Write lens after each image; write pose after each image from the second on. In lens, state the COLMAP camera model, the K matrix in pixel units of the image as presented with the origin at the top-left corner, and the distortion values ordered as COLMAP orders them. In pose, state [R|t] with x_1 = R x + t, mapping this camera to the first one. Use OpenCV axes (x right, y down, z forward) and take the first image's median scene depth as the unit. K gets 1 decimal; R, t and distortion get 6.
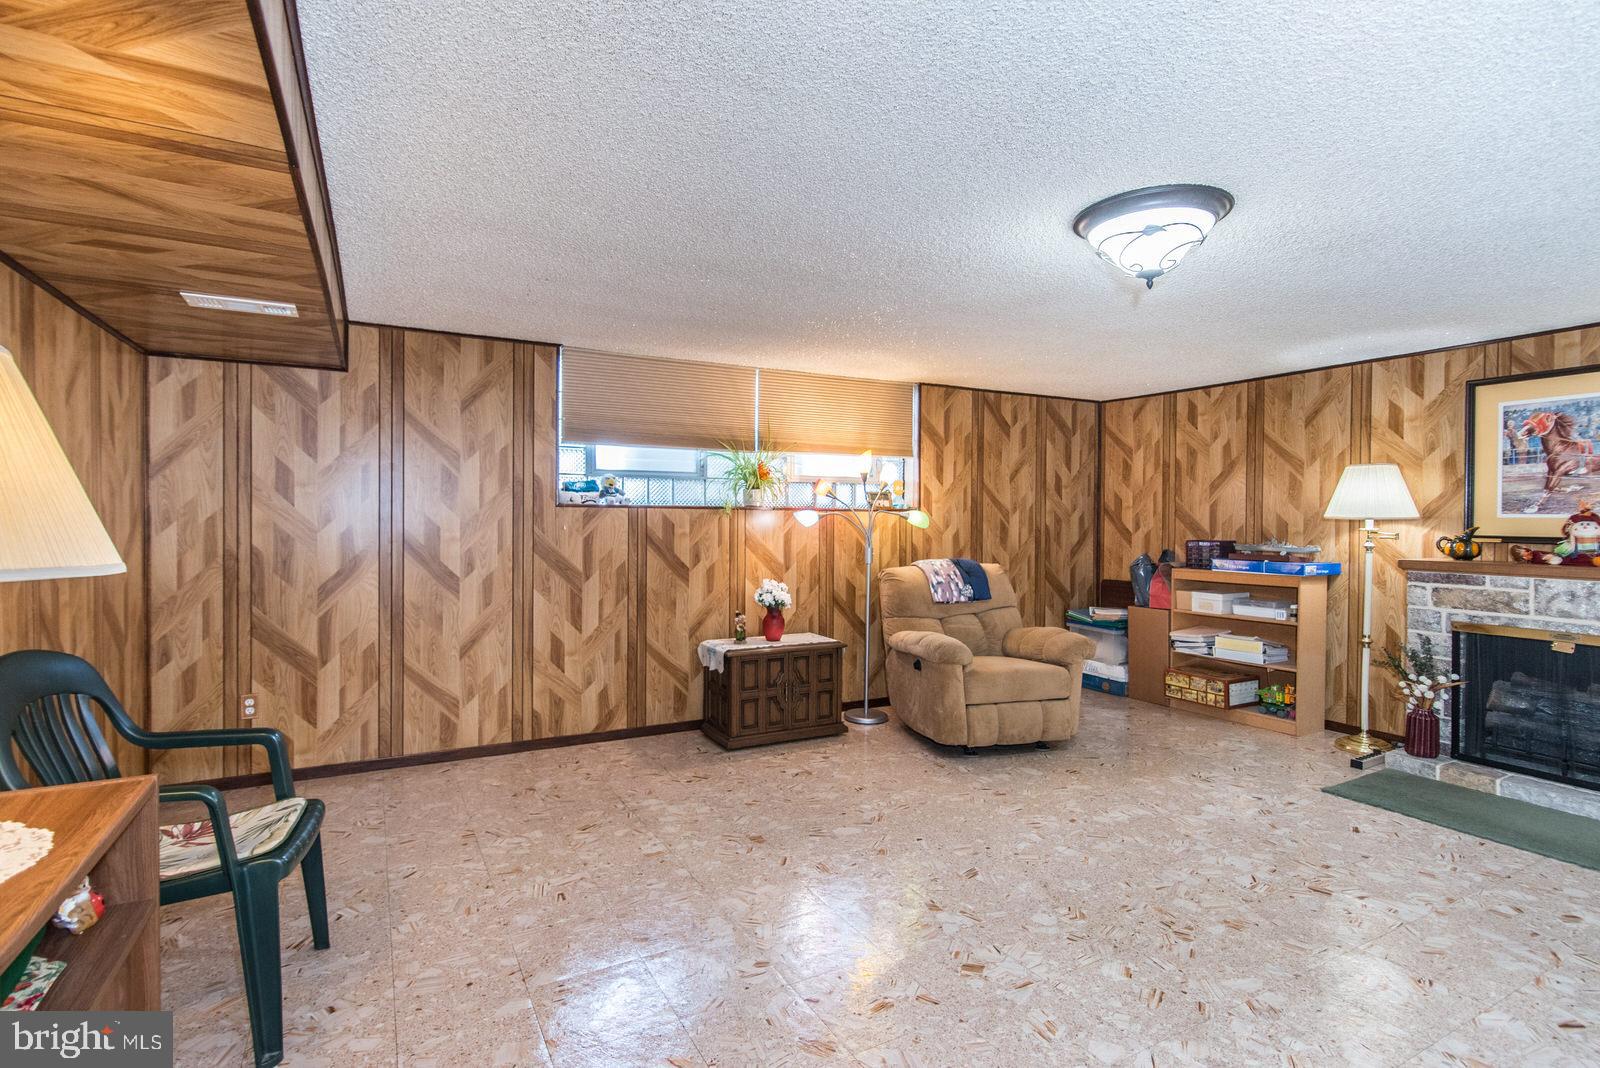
lens RADIAL K [[810.1, 0, 800.0], [0, 810.1, 534.0], [0, 0, 1]] dist [0.000849, -0.000209]
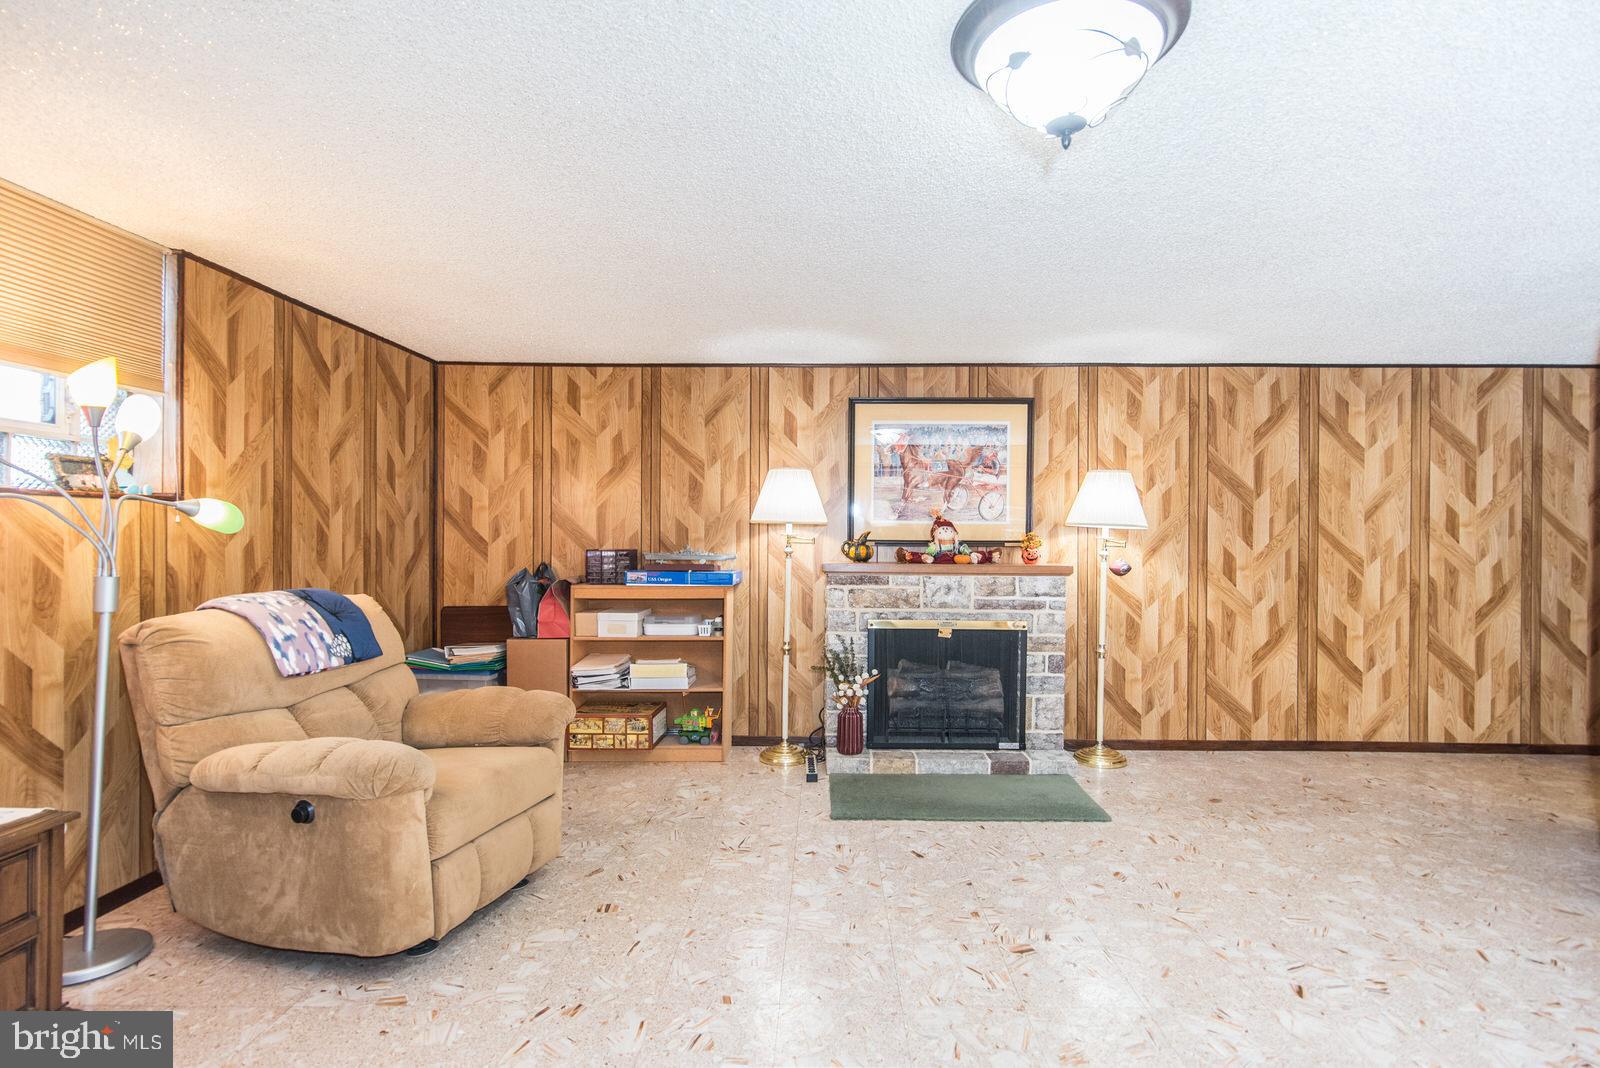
lens RADIAL K [[796.2, 0, 840.1], [0, 796.2, 541.1], [0, 0, 1]] dist [-0.000117, -0.000702]
pose [[0.477815, -0.006631, 0.878436, -0.107917], [0.014534, 0.999894, -0.000357, 0.003498], [-0.878341, 0.012938, 0.477860, 0.442442]]
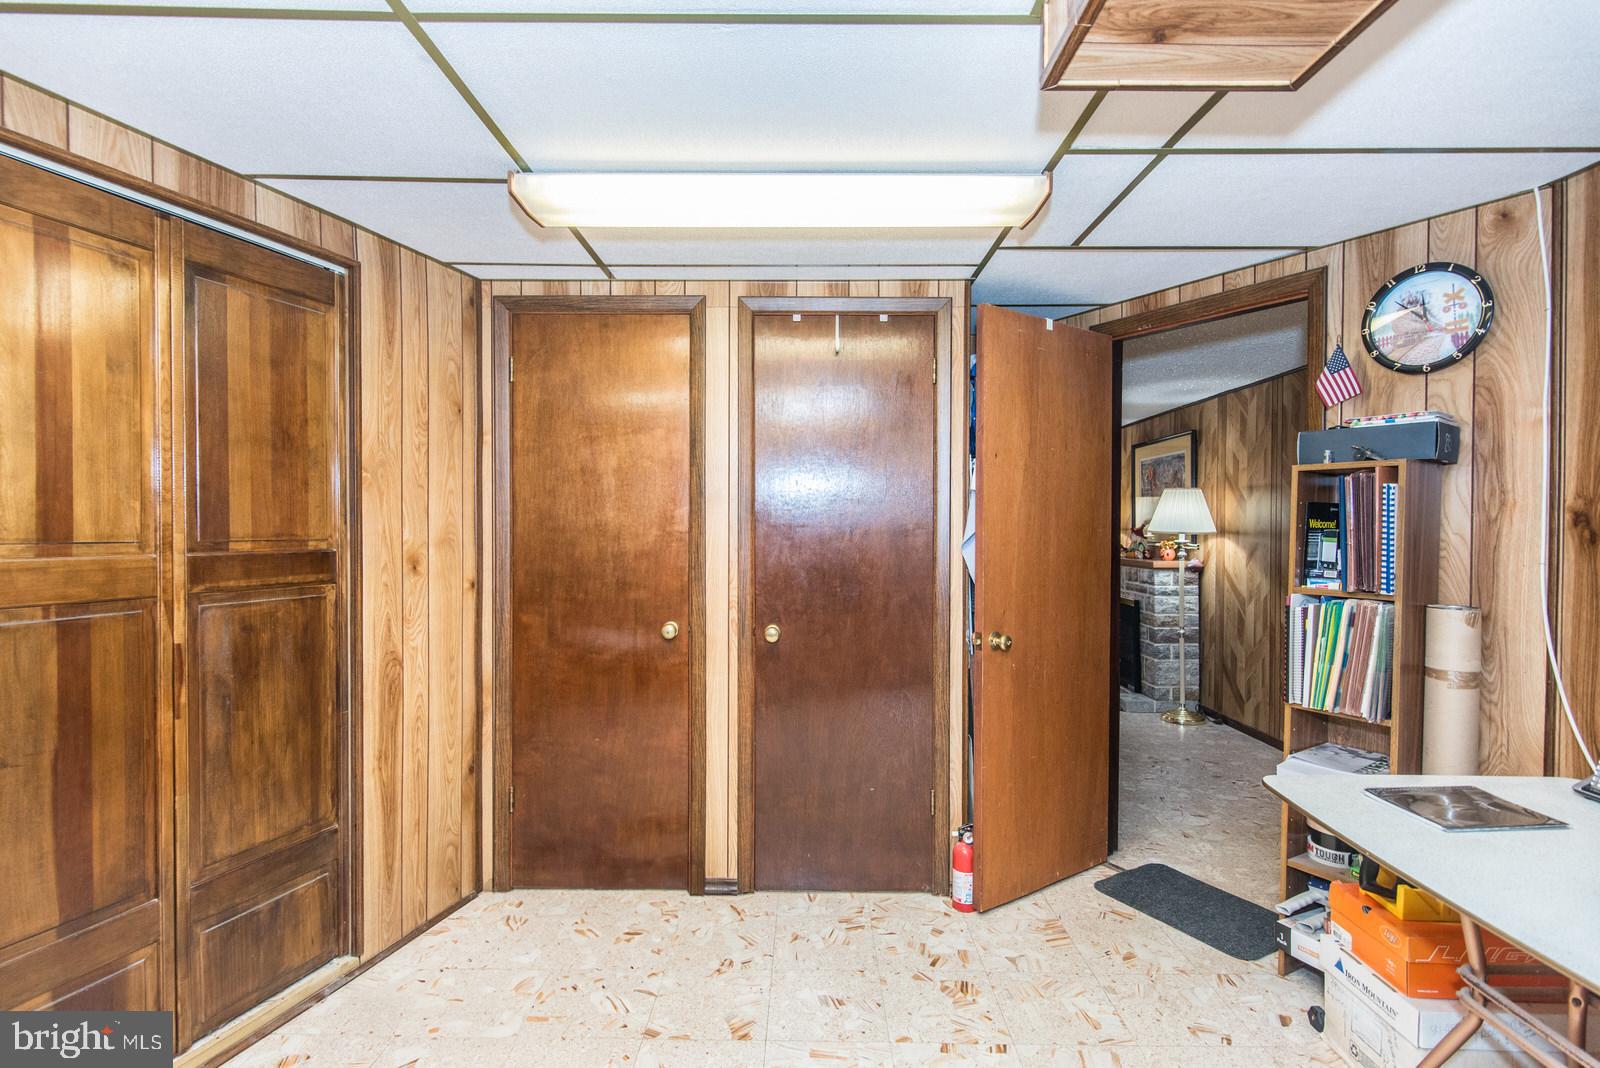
lens RADIAL K [[810.1, 0, 800.0], [0, 810.1, 534.0], [0, 0, 1]] dist [0.000849, -0.000209]
pose [[0.881477, -0.004927, -0.472202, 0.876831], [-0.001656, 0.999907, -0.013524, 0.009750], [0.472225, 0.012704, 0.881387, -0.636589]]
